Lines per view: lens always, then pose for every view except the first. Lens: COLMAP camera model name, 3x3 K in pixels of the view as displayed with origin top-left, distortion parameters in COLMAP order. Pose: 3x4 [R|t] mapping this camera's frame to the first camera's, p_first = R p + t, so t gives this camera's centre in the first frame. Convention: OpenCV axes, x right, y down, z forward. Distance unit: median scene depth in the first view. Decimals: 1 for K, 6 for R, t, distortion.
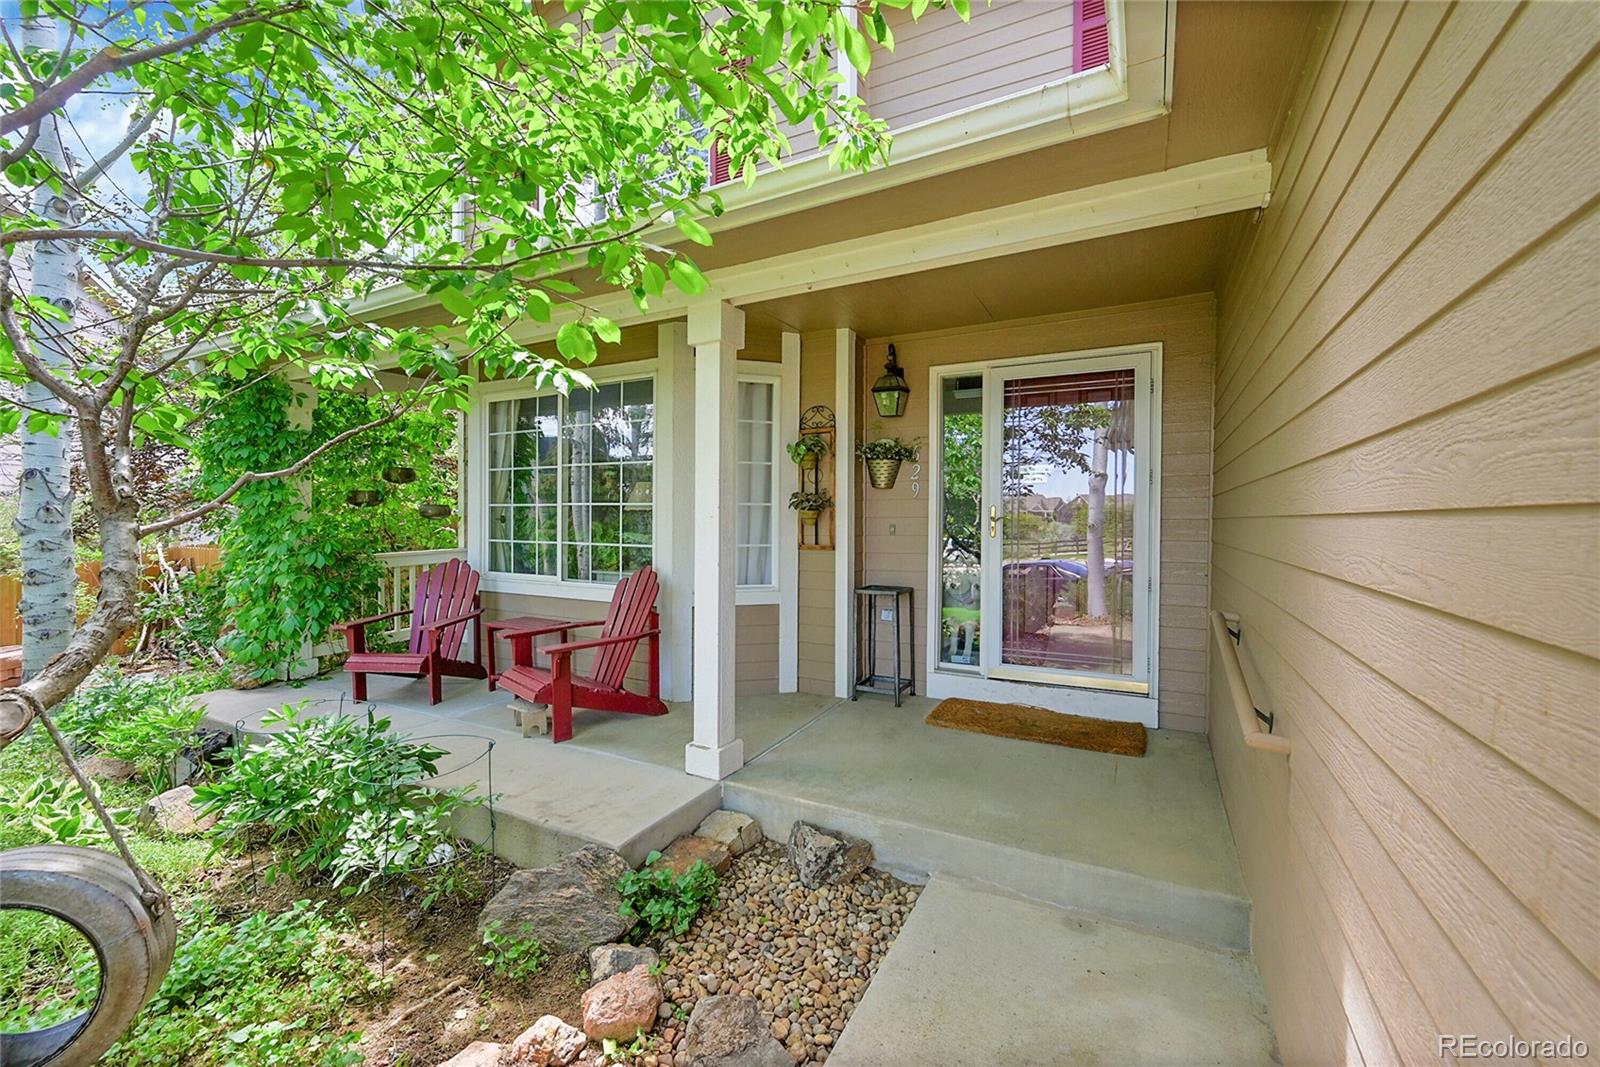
lens RADIAL K [[644.4, 0, 790.1], [0, 644.4, 531.2], [0, 0, 1]] dist [-0.001966, 0.000159]
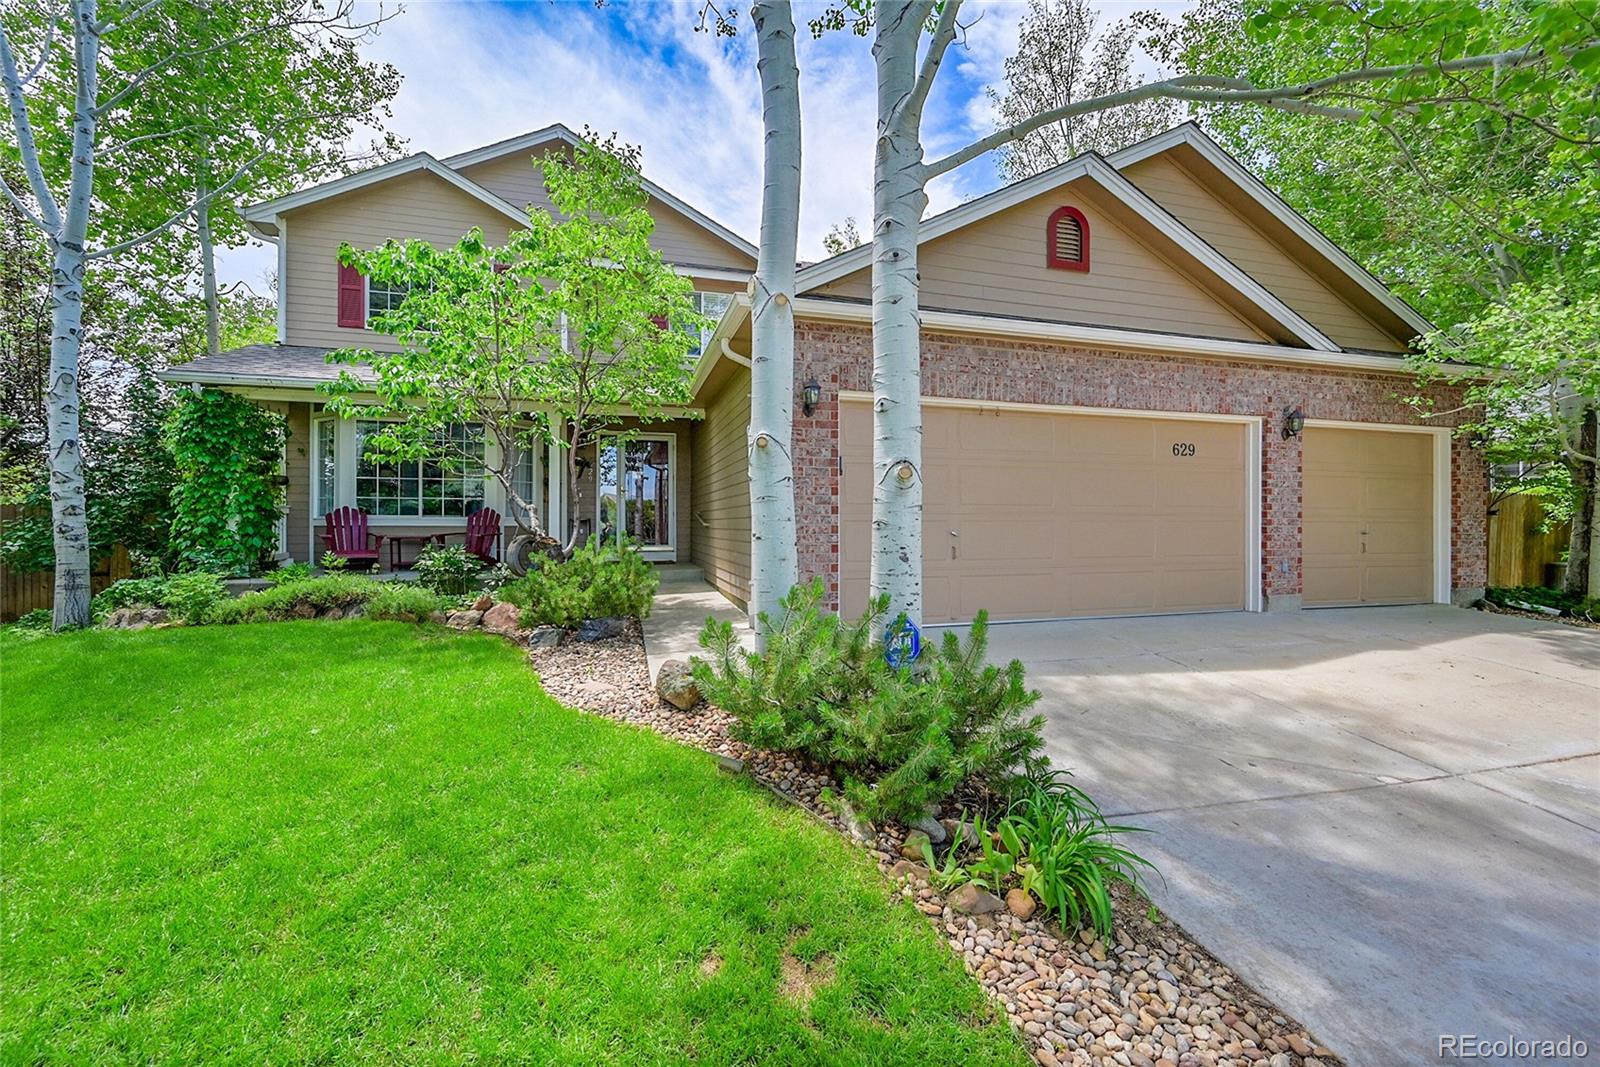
lens RADIAL K [[644.4, 0, 795.9], [0, 644.4, 523.0], [0, 0, 1]] dist [-0.001966, 0.000159]
pose [[0.691269, -0.000081, 0.722598, -1.073712], [0.000696, 1.000000, -0.000554, 0.103125], [-0.722597, 0.000886, 0.691269, -1.311250]]
